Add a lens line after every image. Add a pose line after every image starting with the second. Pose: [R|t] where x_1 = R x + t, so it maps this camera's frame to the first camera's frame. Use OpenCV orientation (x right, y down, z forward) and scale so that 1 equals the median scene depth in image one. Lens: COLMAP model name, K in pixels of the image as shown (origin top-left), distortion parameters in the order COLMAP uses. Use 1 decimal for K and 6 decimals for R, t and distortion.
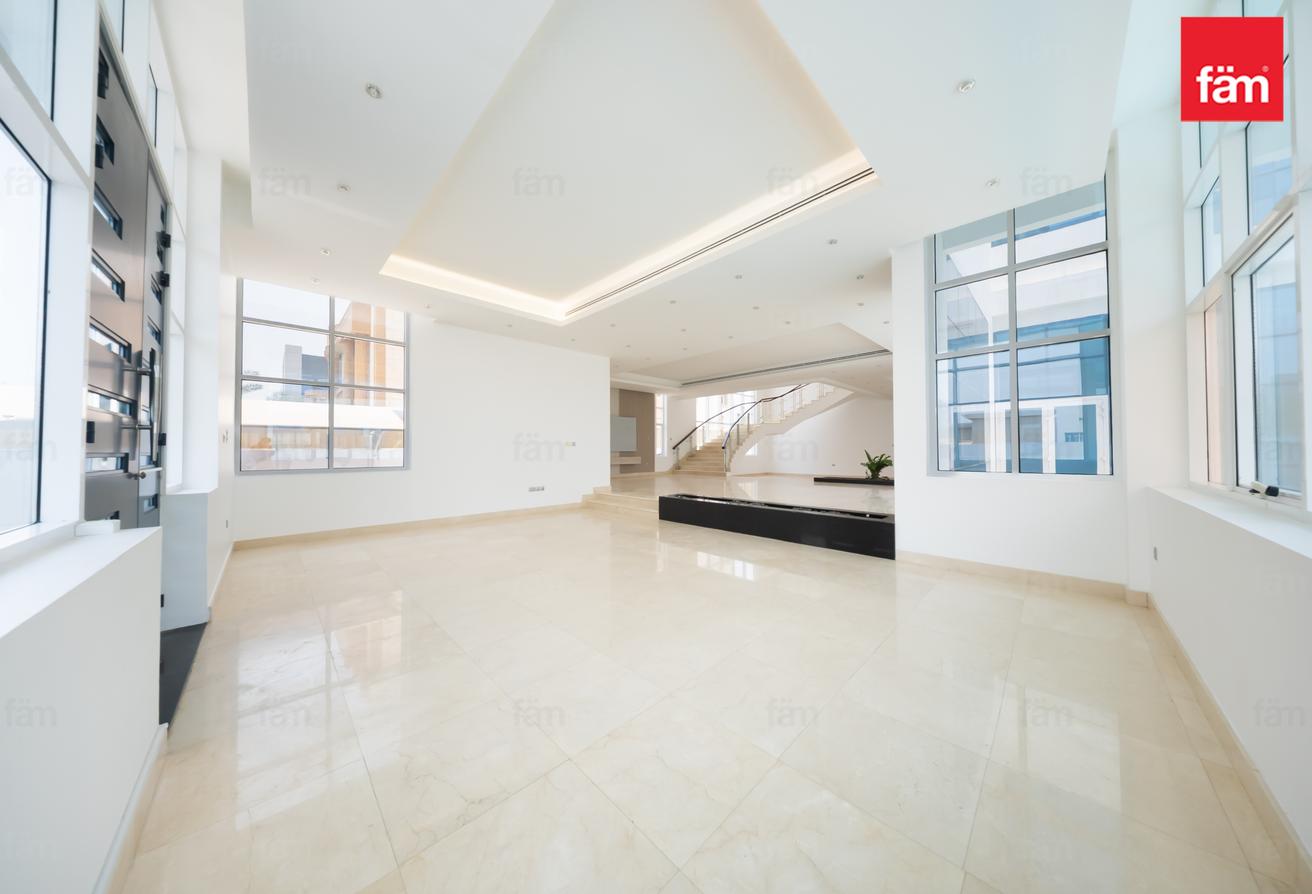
lens RADIAL K [[389.6, 0, 660.2], [0, 389.6, 446.4], [0, 0, 1]] dist [0.001793, 0.000001]
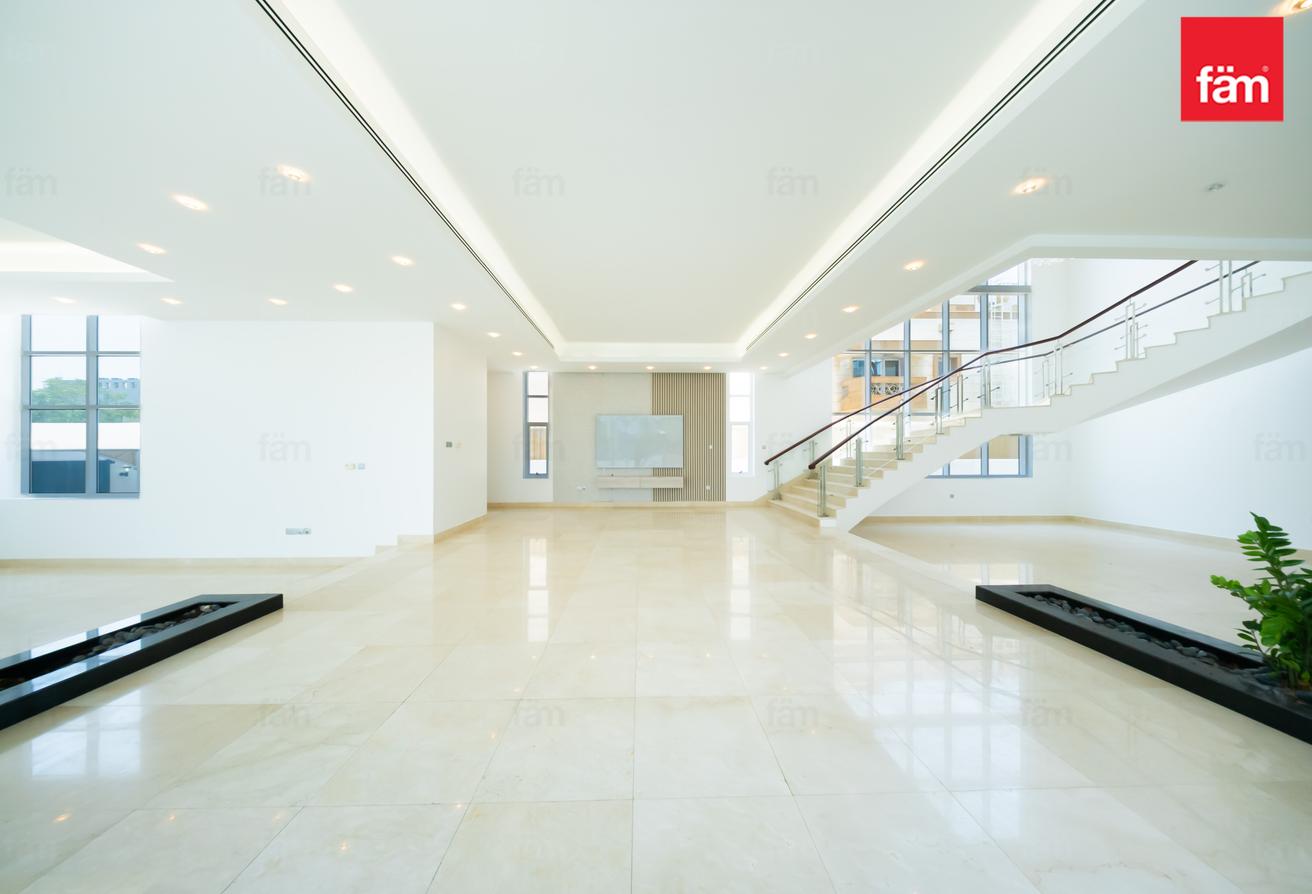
lens RADIAL K [[389.6, 0, 654.2], [0, 389.6, 451.9], [0, 0, 1]] dist [0.001793, 0.000001]
pose [[0.728408, 0.001154, -0.685142, 0.323032], [0.005389, 0.999958, 0.007414, -0.017886], [0.685122, -0.009092, 0.728372, 0.478212]]
